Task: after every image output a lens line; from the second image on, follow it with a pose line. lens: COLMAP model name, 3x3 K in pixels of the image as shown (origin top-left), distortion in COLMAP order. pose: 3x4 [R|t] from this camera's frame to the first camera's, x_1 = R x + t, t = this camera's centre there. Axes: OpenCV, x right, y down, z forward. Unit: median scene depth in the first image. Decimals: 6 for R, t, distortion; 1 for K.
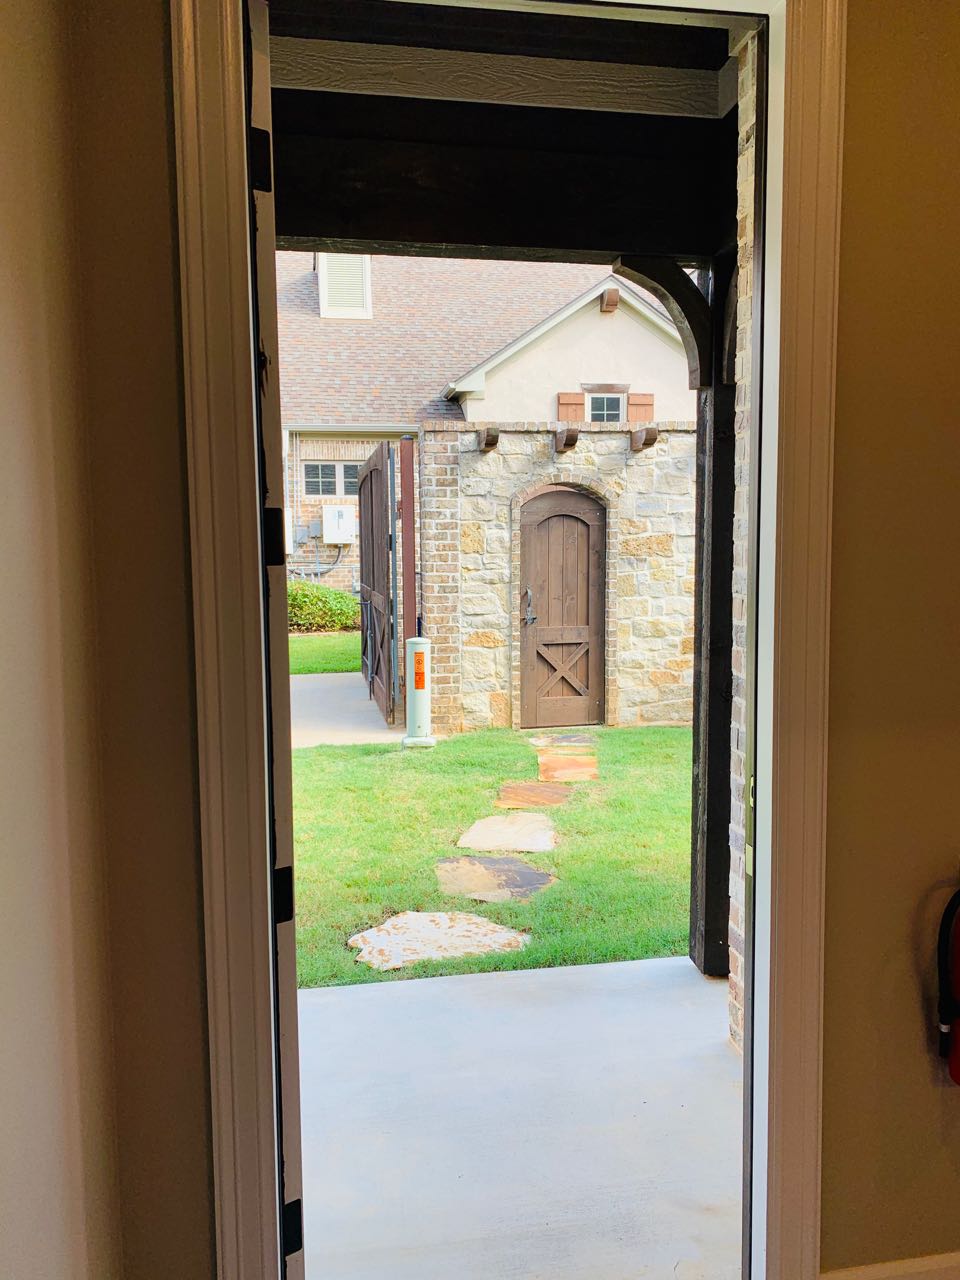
lens RADIAL K [[980.8, 0, 477.8], [0, 980.8, 630.7], [0, 0, 1]] dist [0.037285, -0.025837]
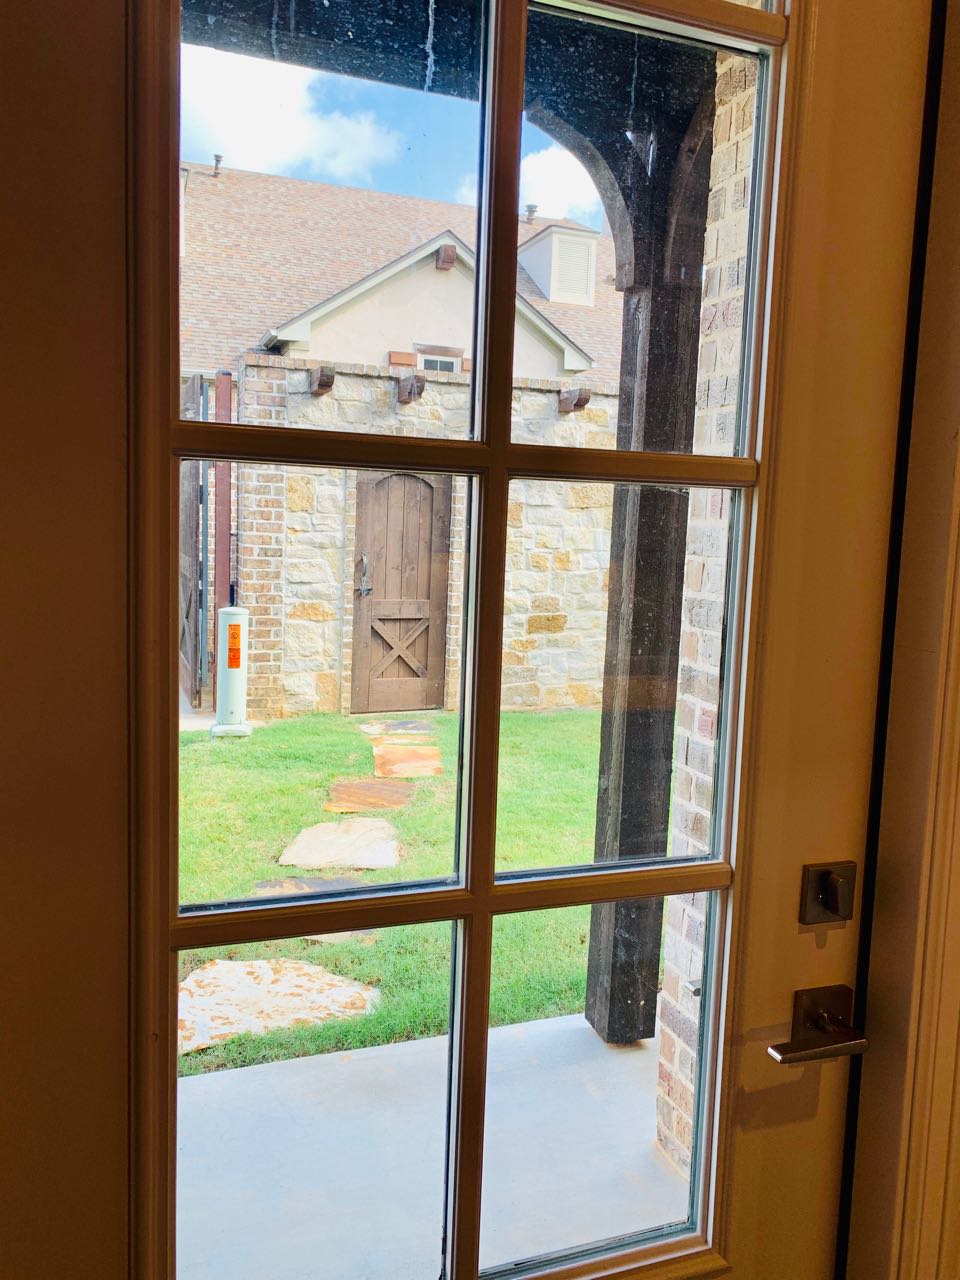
lens RADIAL K [[980.8, 0, 486.6], [0, 980.8, 628.9], [0, 0, 1]] dist [0.037285, -0.025837]
pose [[0.980037, 0.023820, 0.197383, -0.012841], [-0.028252, 0.999407, 0.019667, 0.002663], [-0.196798, -0.024851, 0.980129, 0.116373]]
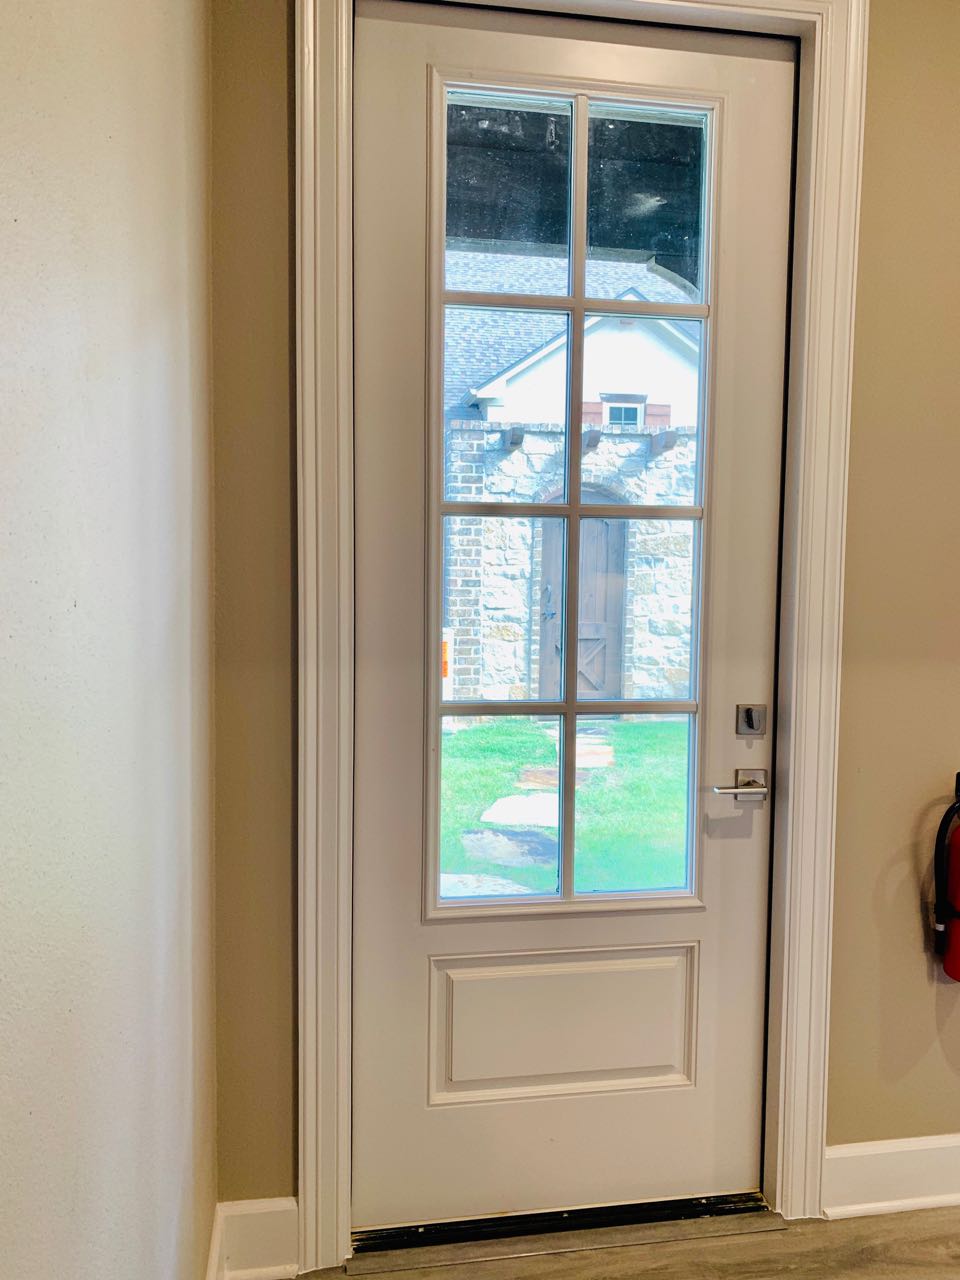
lens RADIAL K [[980.8, 0, 478.9], [0, 980.8, 632.9], [0, 0, 1]] dist [0.037285, -0.025837]
pose [[0.999724, 0.022021, -0.008128, -0.012694], [-0.022105, 0.999702, -0.010361, 0.020711], [0.007898, 0.010538, 0.999913, -0.032500]]
